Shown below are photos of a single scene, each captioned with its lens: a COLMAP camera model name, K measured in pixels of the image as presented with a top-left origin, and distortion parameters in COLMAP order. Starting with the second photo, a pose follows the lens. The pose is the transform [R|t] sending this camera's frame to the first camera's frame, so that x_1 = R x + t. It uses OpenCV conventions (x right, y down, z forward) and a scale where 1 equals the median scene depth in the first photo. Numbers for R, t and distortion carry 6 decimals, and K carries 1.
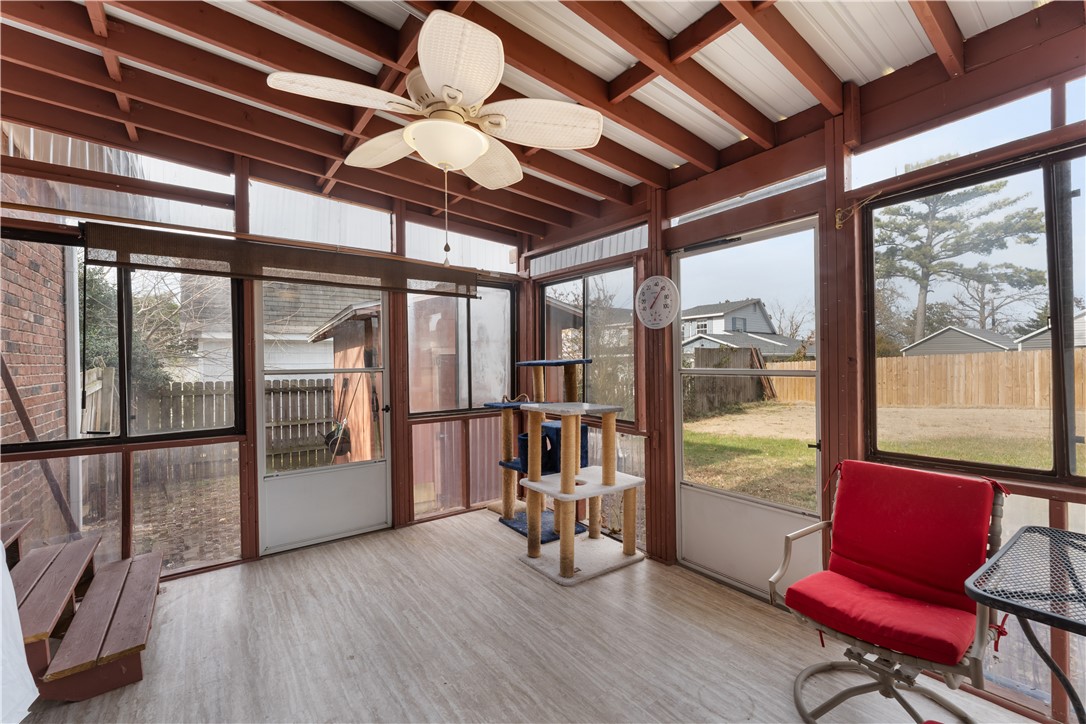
lens RADIAL K [[454.5, 0, 543.0], [0, 454.5, 362.0], [0, 0, 1]] dist [-0.000018, -0.000009]
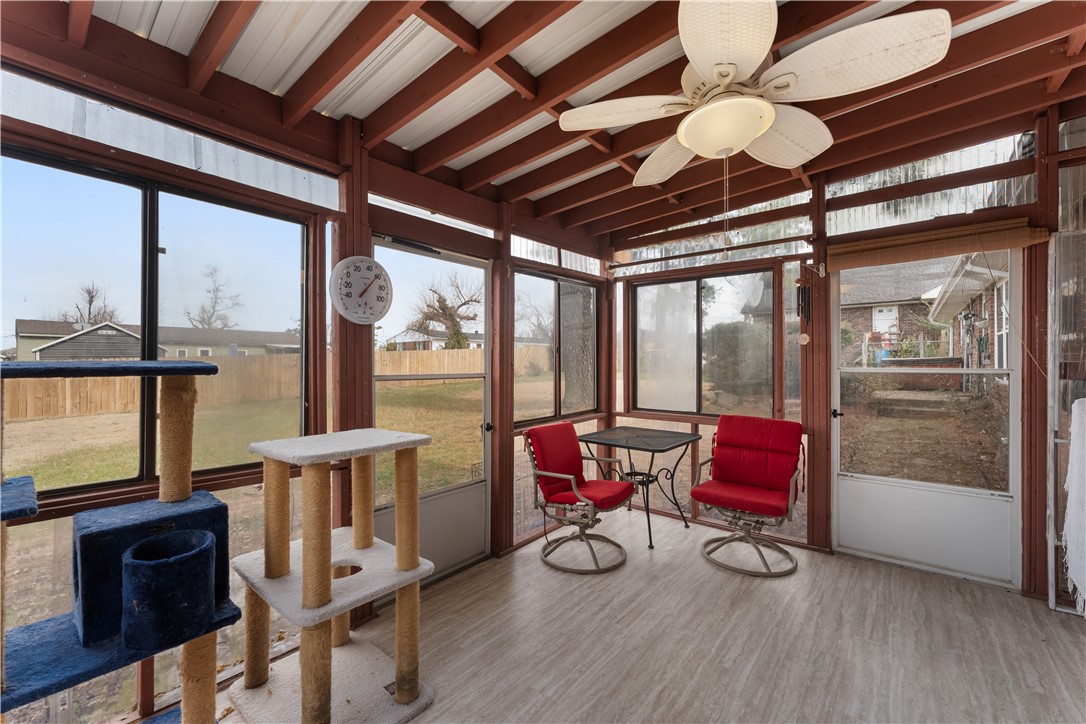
lens RADIAL K [[439.2, 0, 543.0], [0, 439.2, 362.0], [0, 0, 1]] dist [0.000650, 0.000070]
pose [[-0.248159, 0.018697, 0.968539, -0.570845], [0.003515, 0.999825, -0.018400, 0.006370], [-0.968713, -0.001162, -0.248181, 0.916596]]
